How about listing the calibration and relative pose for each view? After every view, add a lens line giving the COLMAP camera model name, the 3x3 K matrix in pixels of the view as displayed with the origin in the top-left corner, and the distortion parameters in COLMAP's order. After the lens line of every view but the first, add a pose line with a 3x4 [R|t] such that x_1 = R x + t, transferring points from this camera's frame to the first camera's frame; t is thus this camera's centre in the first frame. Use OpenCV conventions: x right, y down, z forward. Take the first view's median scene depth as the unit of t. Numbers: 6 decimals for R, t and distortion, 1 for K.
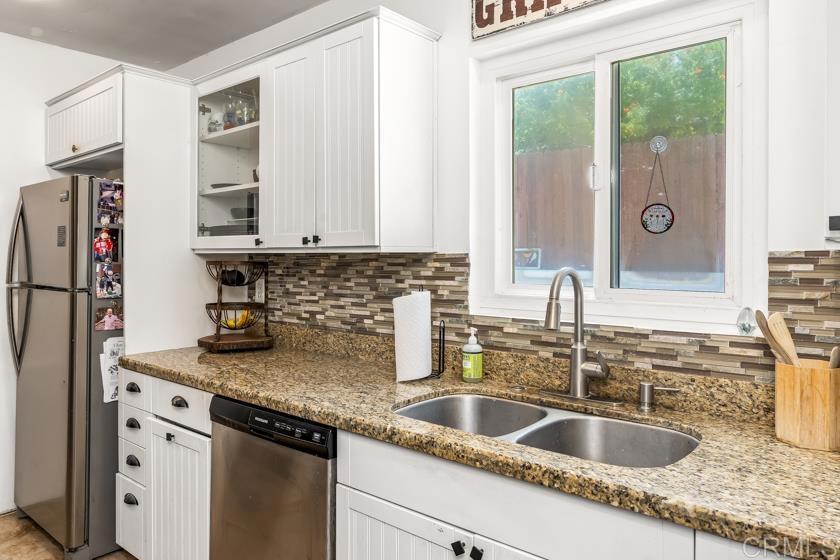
lens RADIAL K [[602.0, 0, 409.0], [0, 602.0, 256.5], [0, 0, 1]] dist [-0.053012, 0.000818]
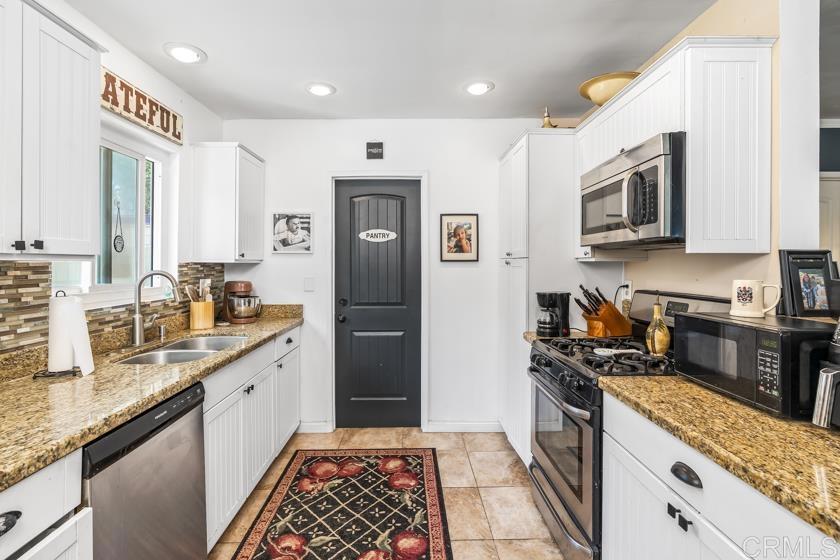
lens RADIAL K [[403.8, 0, 415.5], [0, 403.8, 264.2], [0, 0, 1]] dist [-0.000047, 0.000007]
pose [[-0.672743, 0.006434, 0.739849, -0.949462], [0.010146, 0.999948, 0.000530, 0.004787], [-0.739807, 0.007864, -0.672773, 0.993984]]
